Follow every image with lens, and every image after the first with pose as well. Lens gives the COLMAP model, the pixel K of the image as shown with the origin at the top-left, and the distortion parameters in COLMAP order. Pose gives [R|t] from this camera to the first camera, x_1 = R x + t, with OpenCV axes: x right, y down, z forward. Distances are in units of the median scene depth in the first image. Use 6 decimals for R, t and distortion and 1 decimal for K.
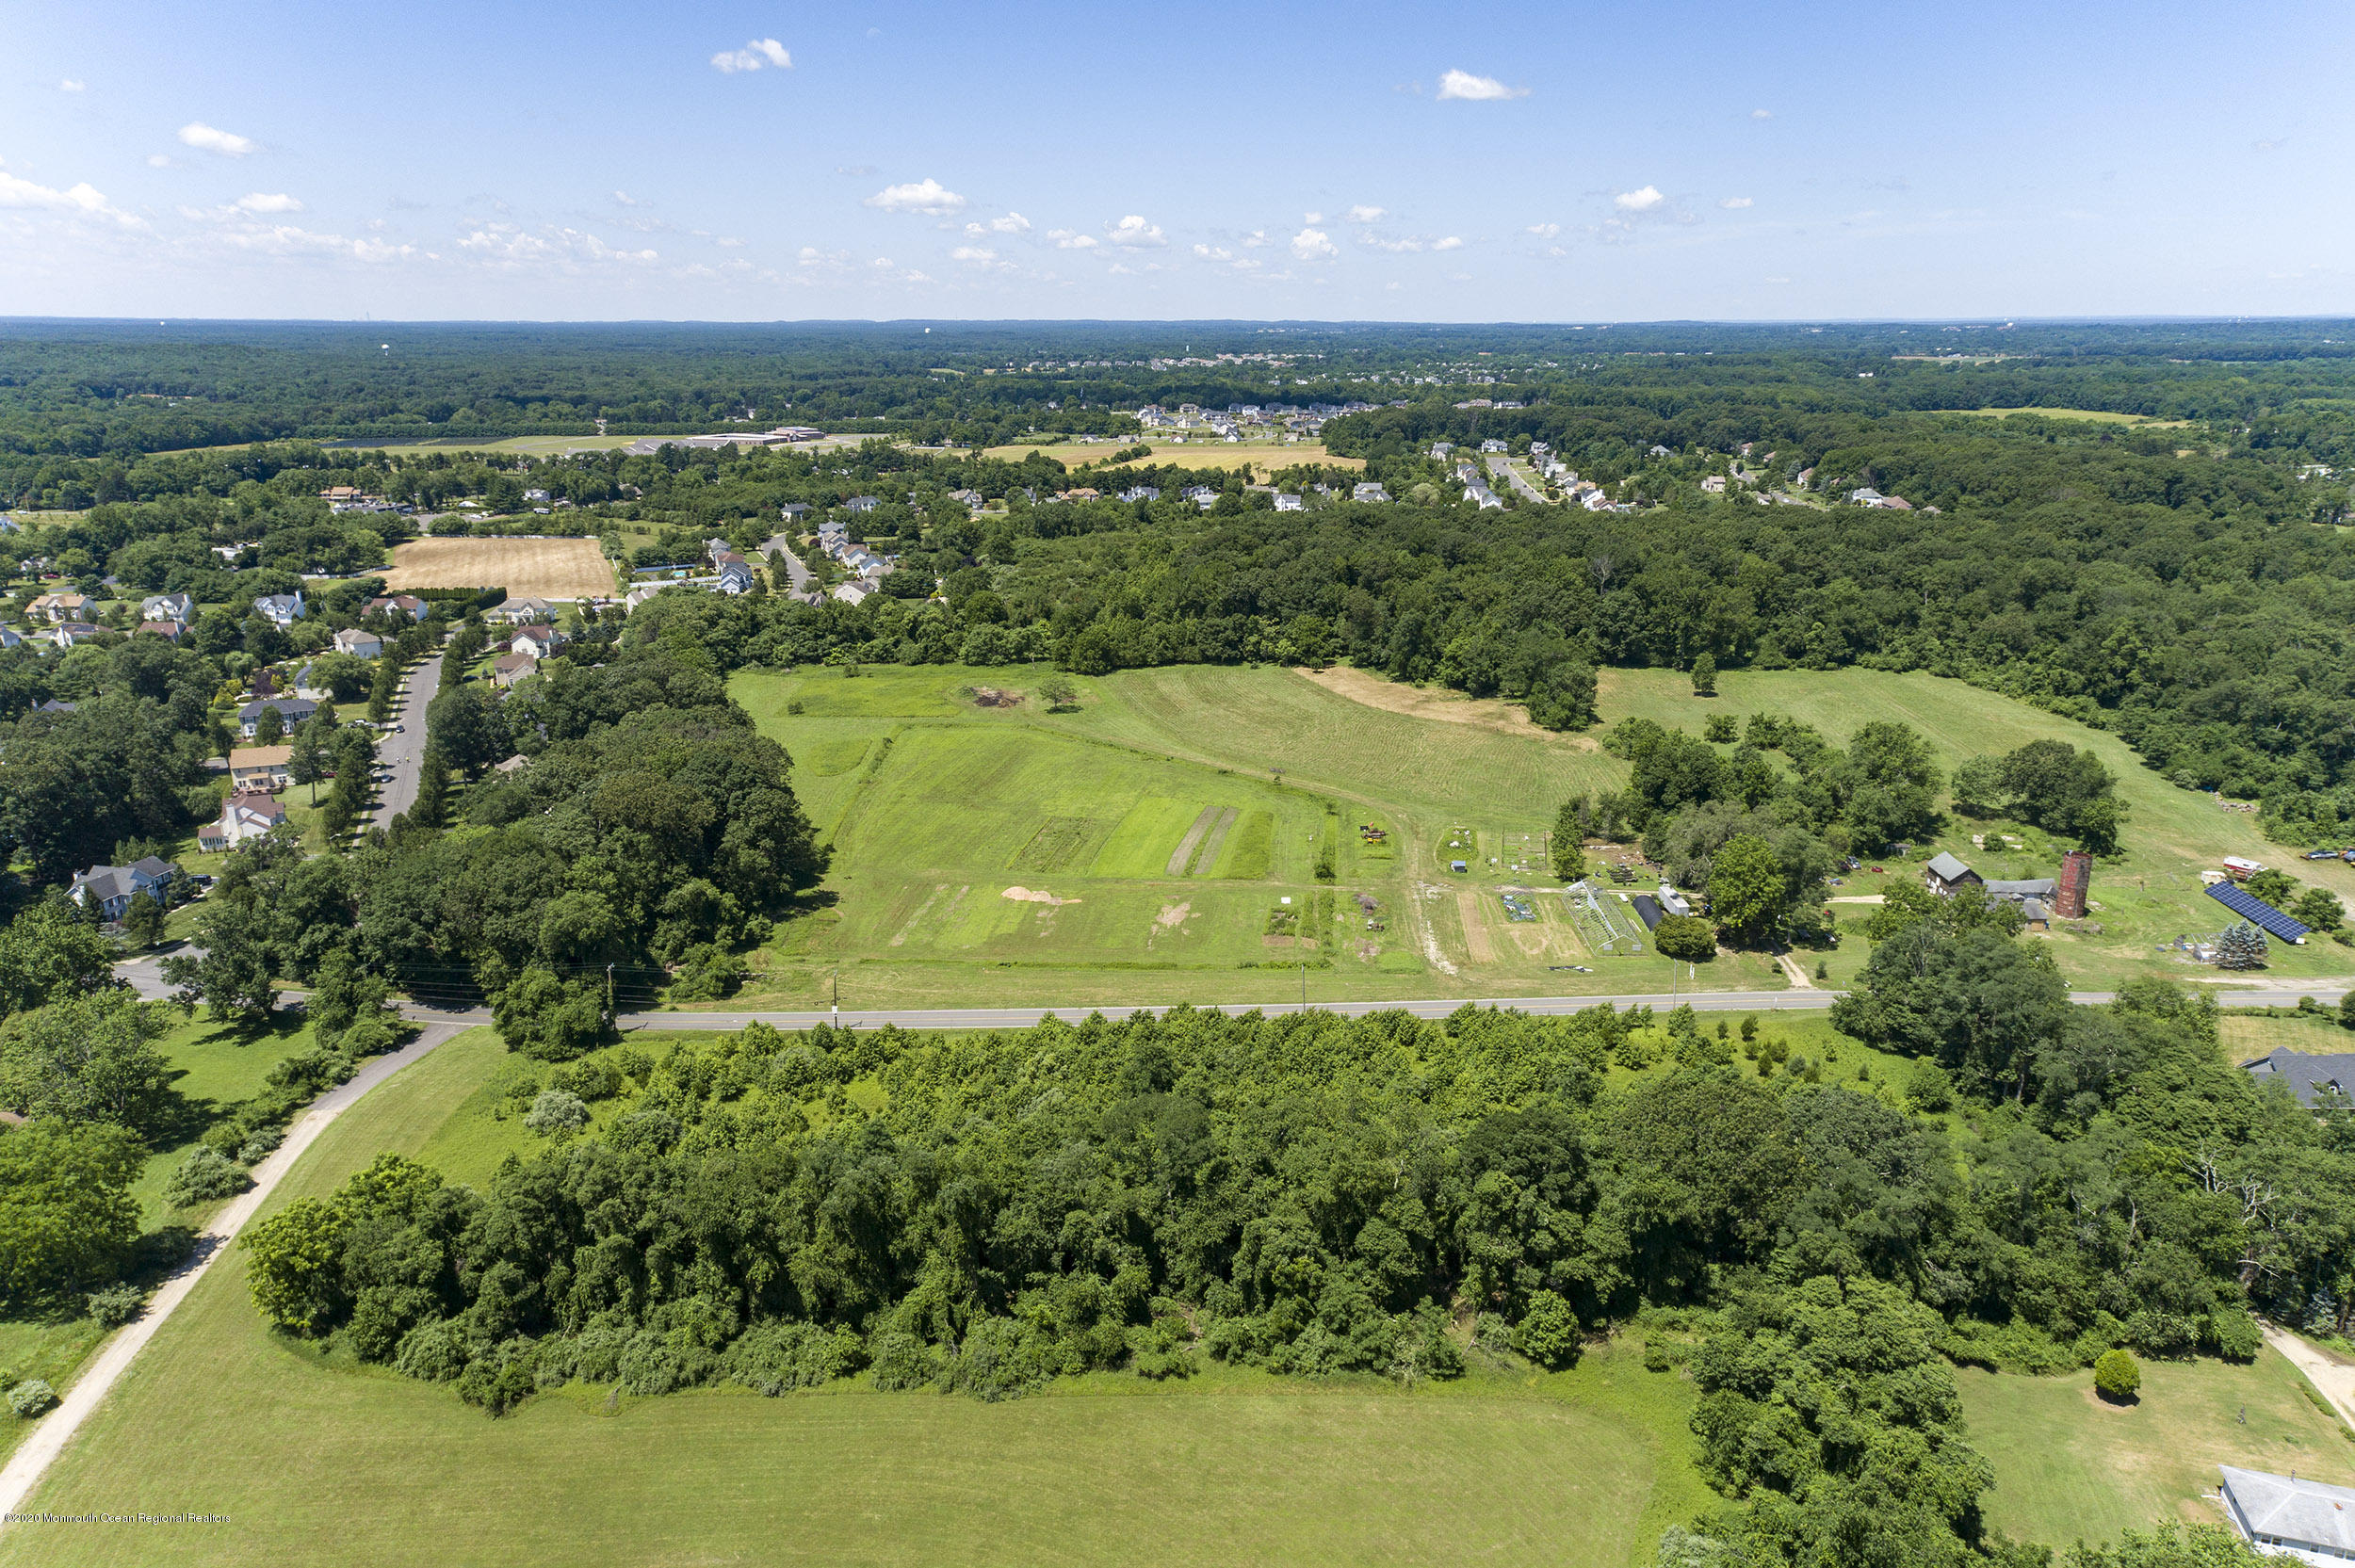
lens RADIAL K [[1606.2, 0, 1182.5], [0, 1606.2, 792.0], [0, 0, 1]] dist [0.030062, 0.005012]
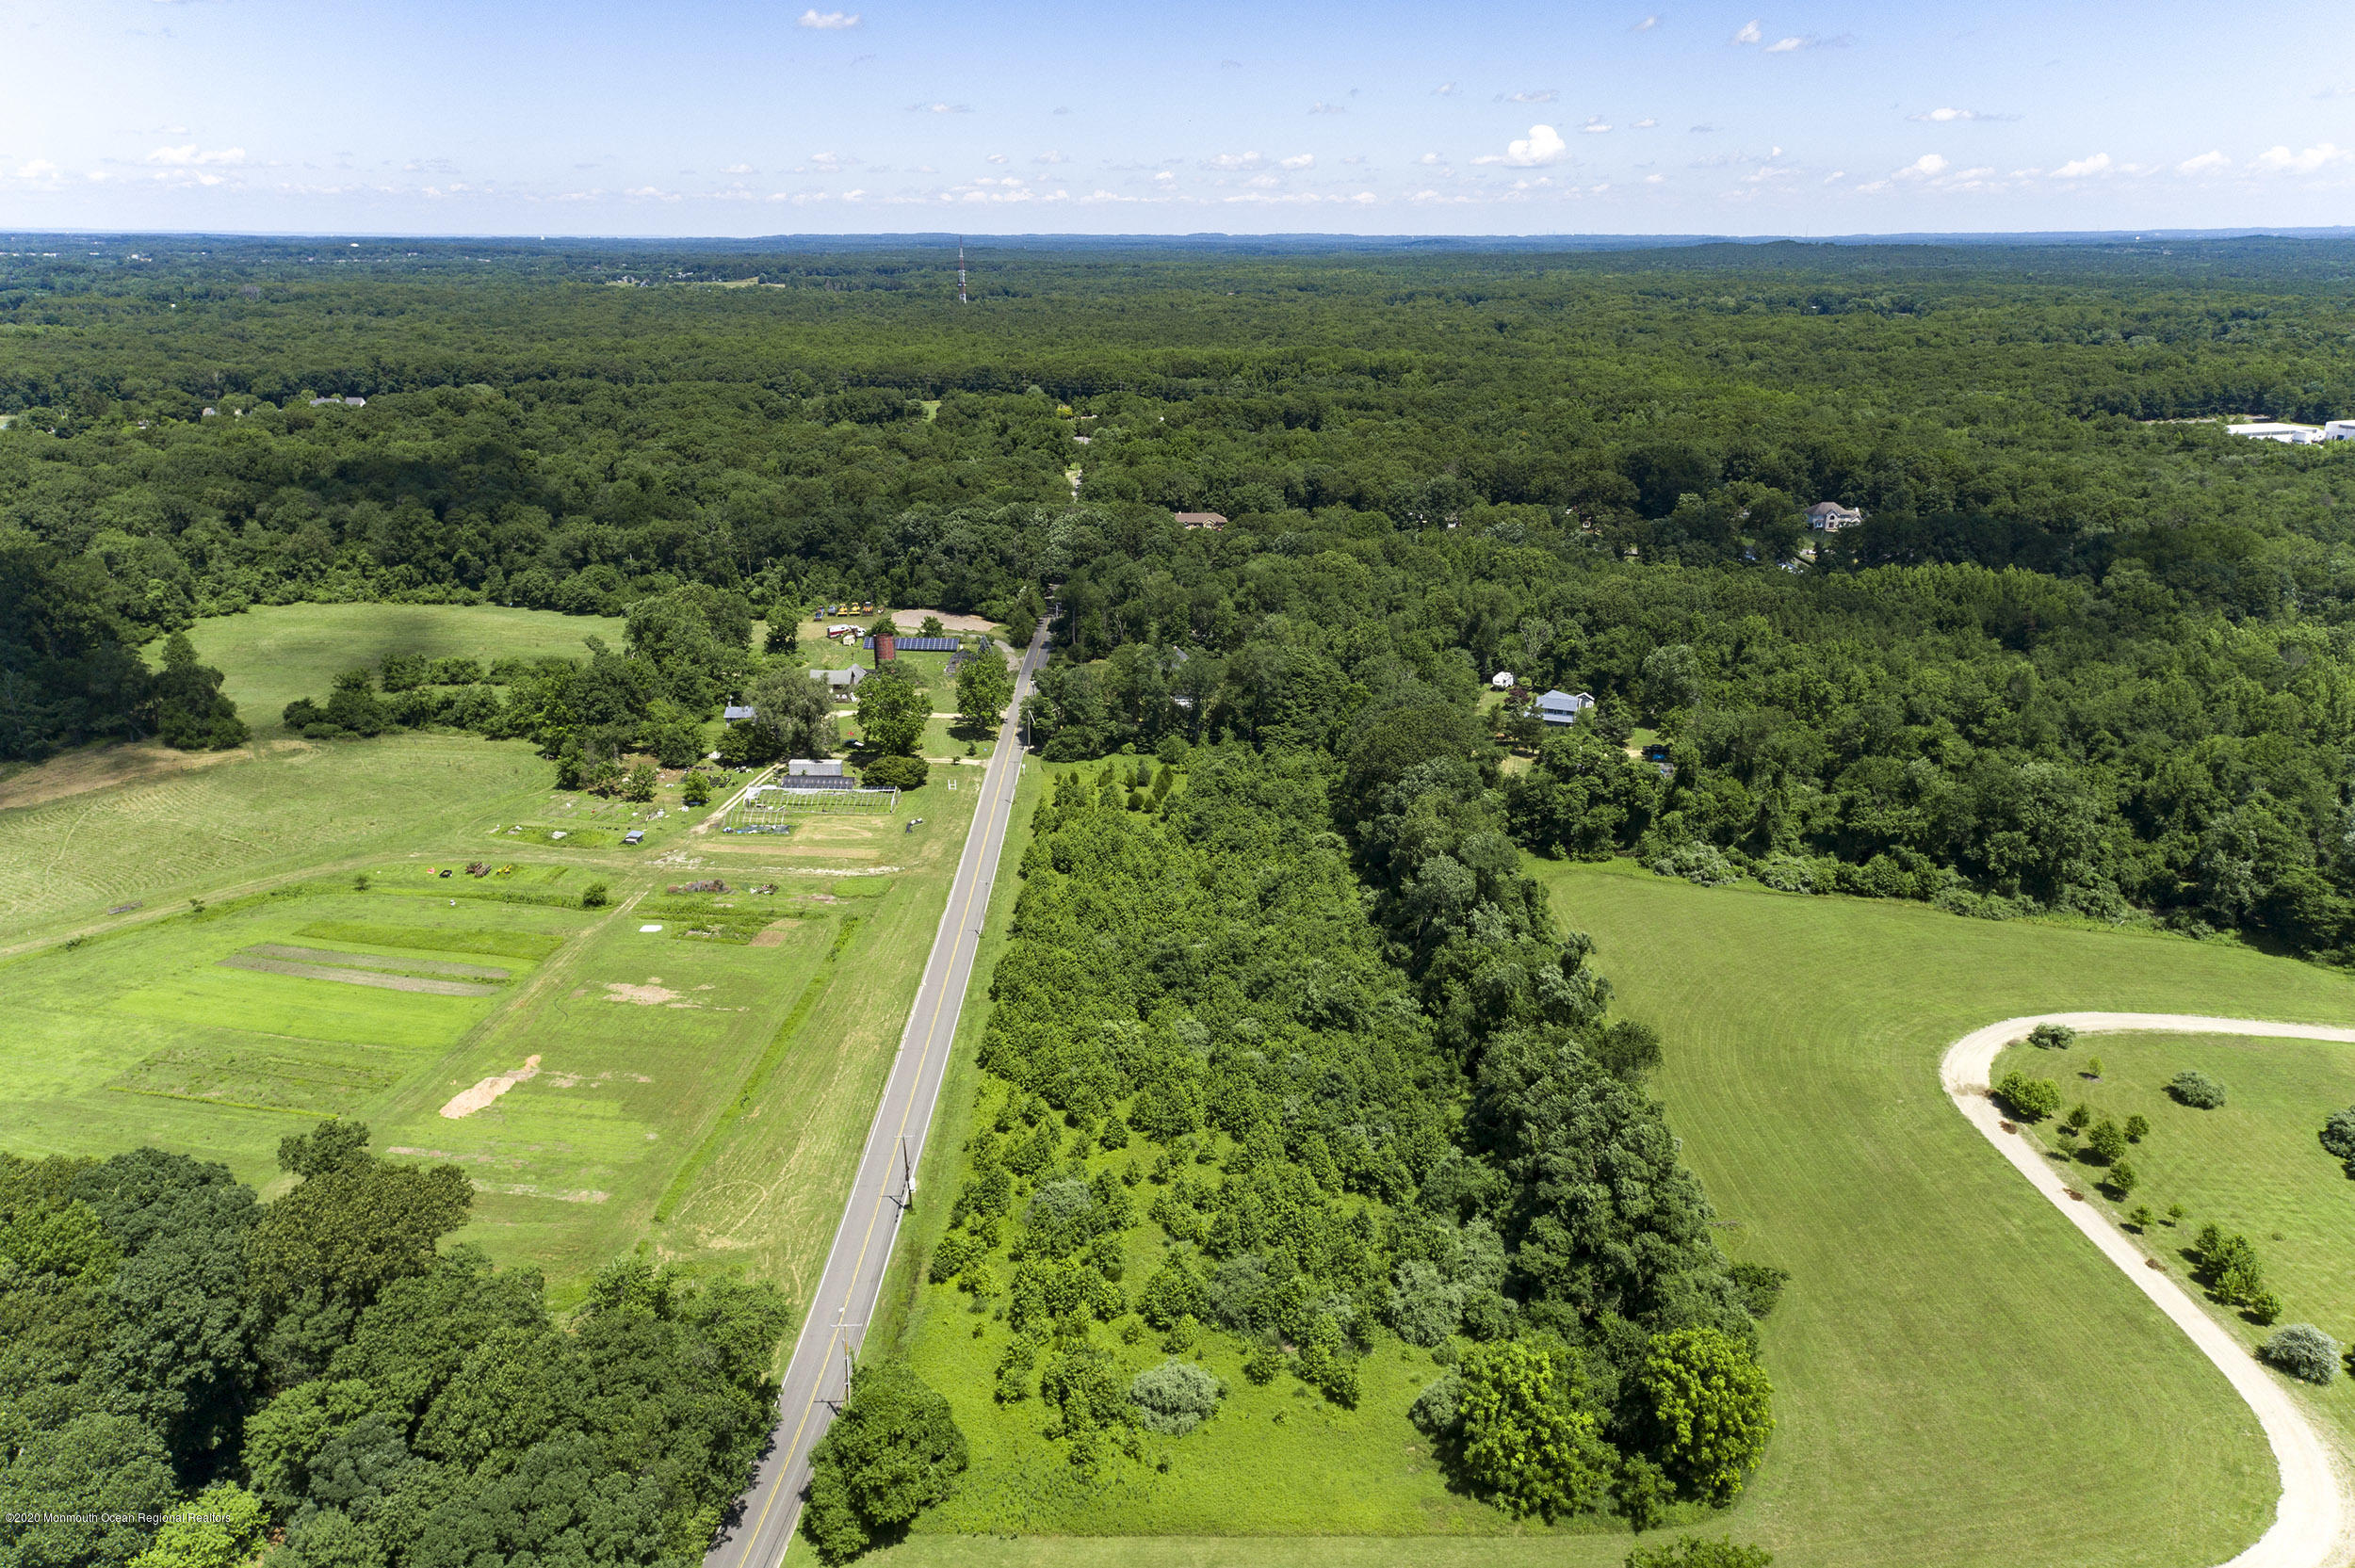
lens RADIAL K [[1606.2, 0, 1172.5], [0, 1606.2, 779.6], [0, 0, 1]] dist [0.030062, 0.005012]
pose [[0.025184, -0.326300, 0.944931, -0.431271], [0.284633, 0.908448, 0.306115, -0.114162], [-0.958306, 0.261249, 0.115754, 0.384872]]
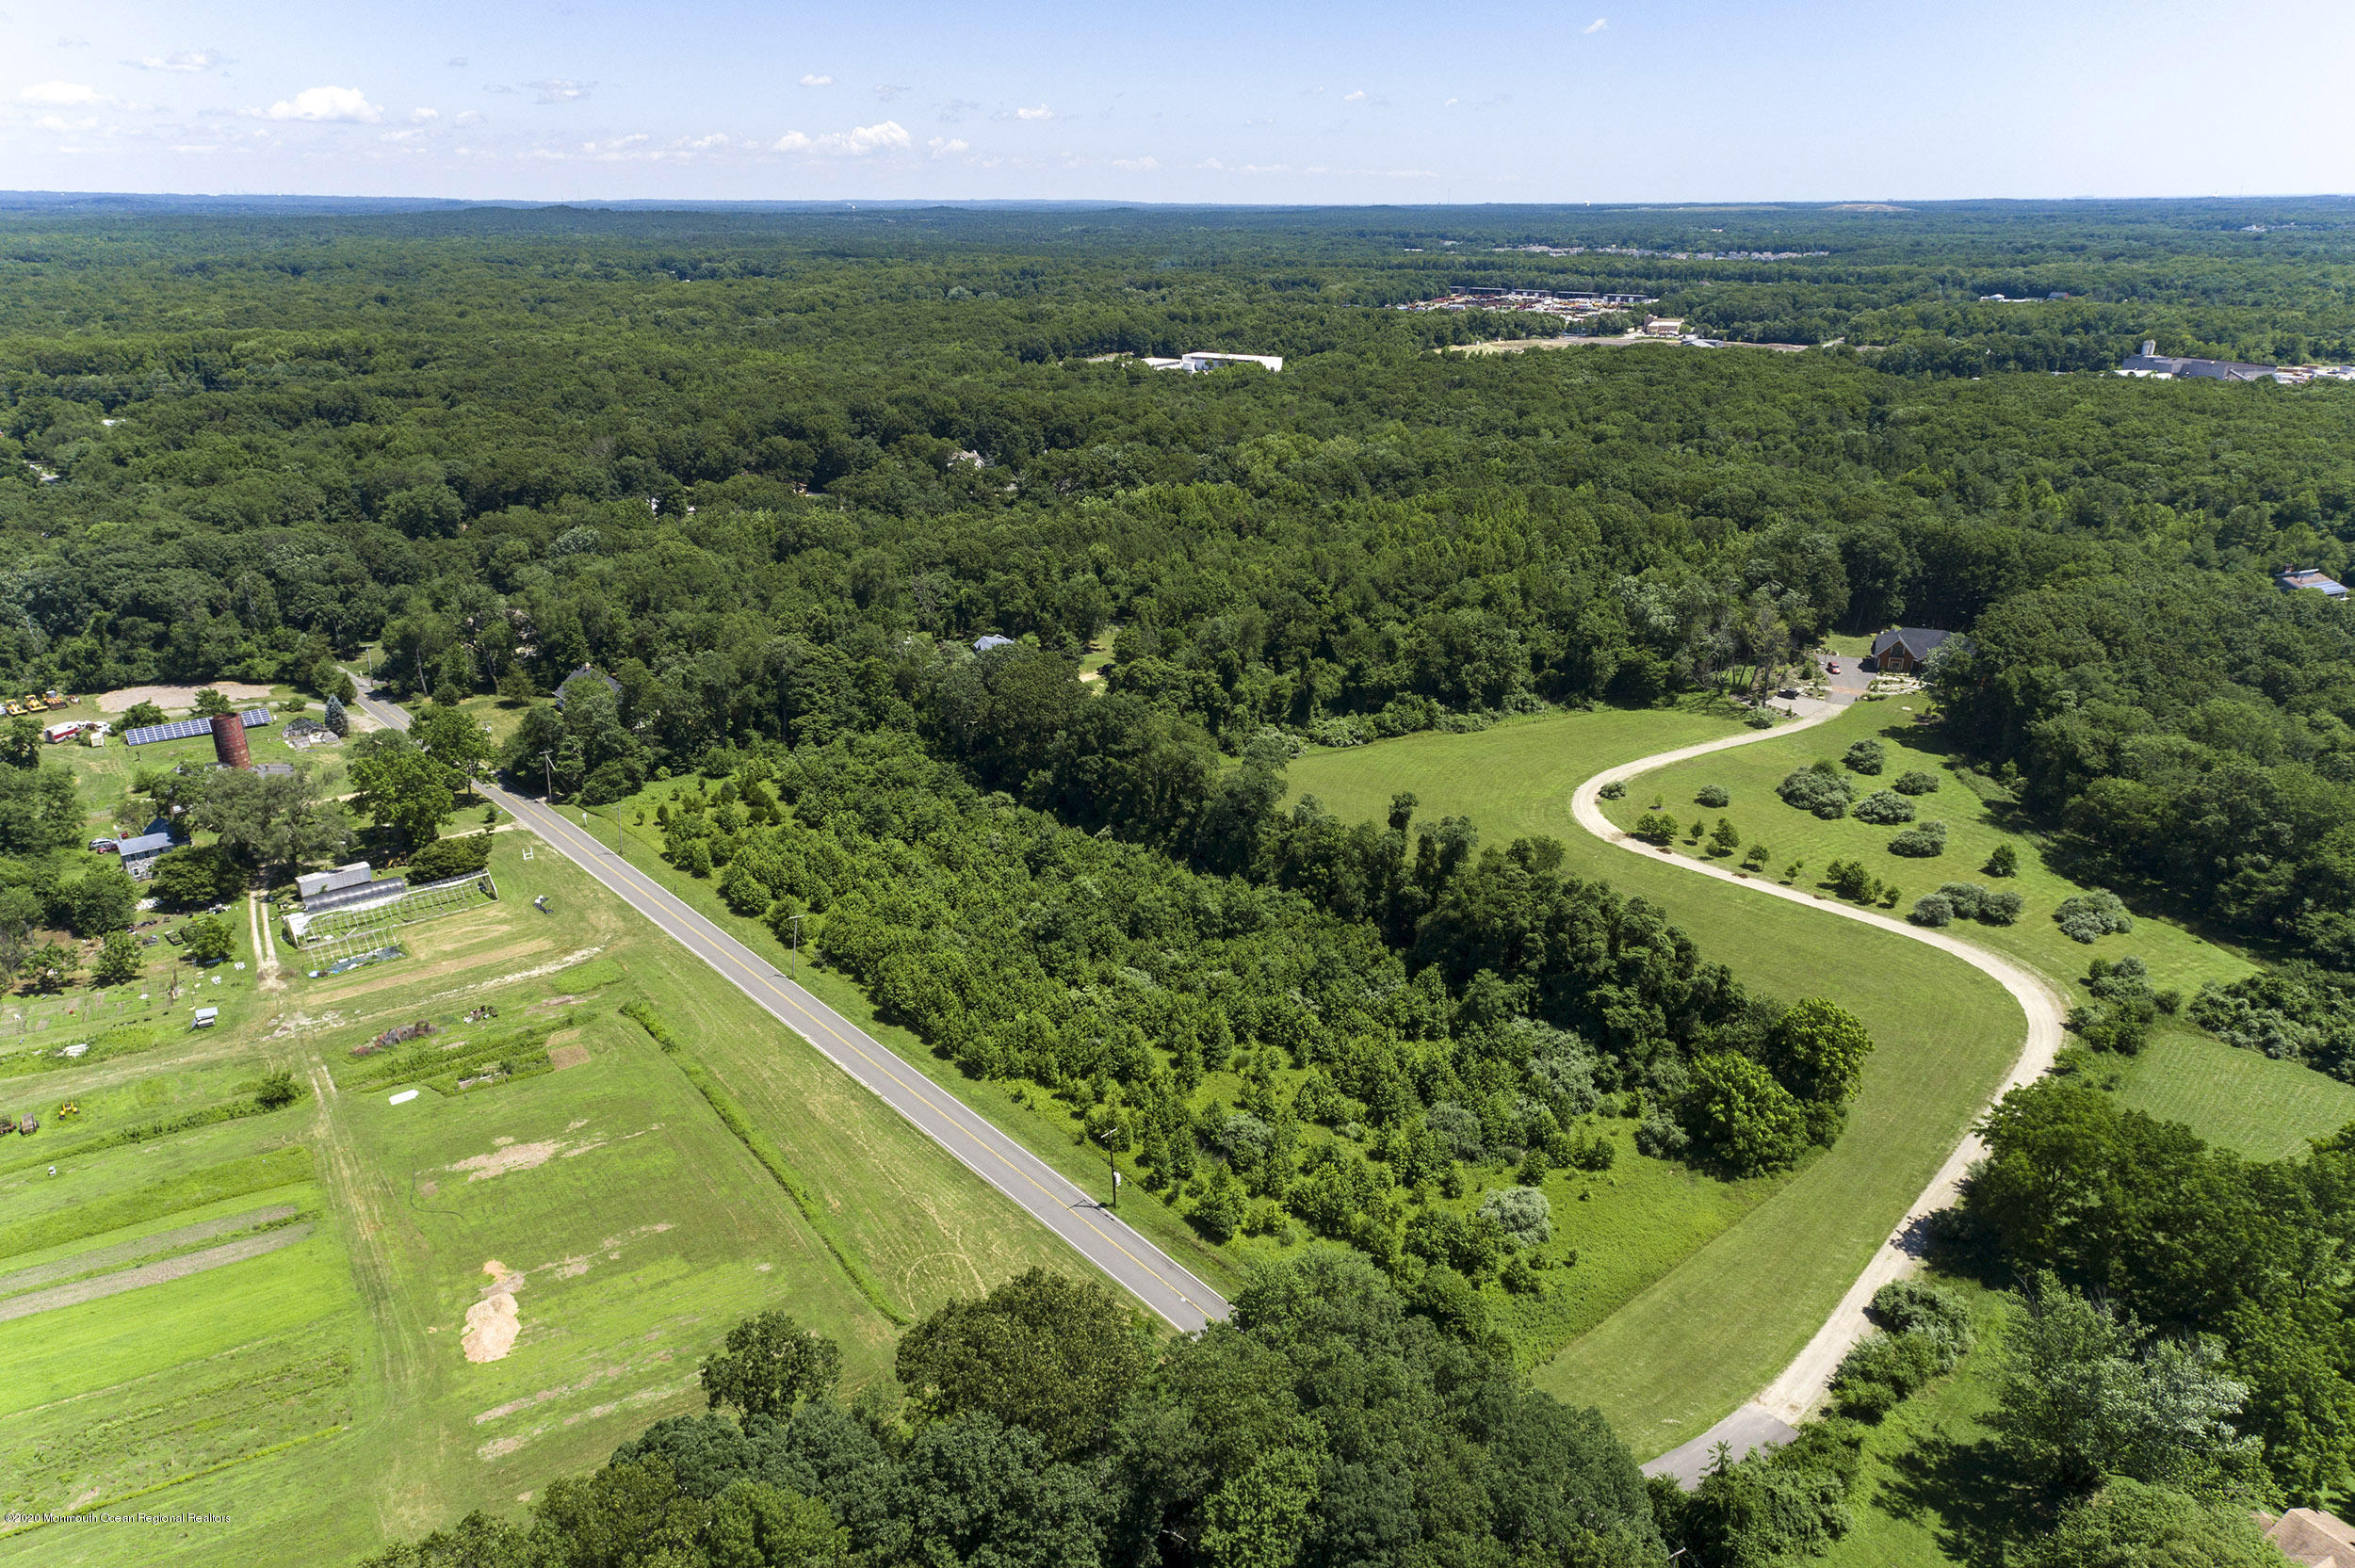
lens RADIAL K [[1606.2, 0, 1195.1], [0, 1606.2, 773.0], [0, 0, 1]] dist [0.030062, 0.005012]
pose [[-0.645152, -0.260398, 0.718311, -0.363338], [0.217193, 0.838845, 0.499166, -0.190623], [-0.732534, 0.478051, -0.484626, 0.633249]]
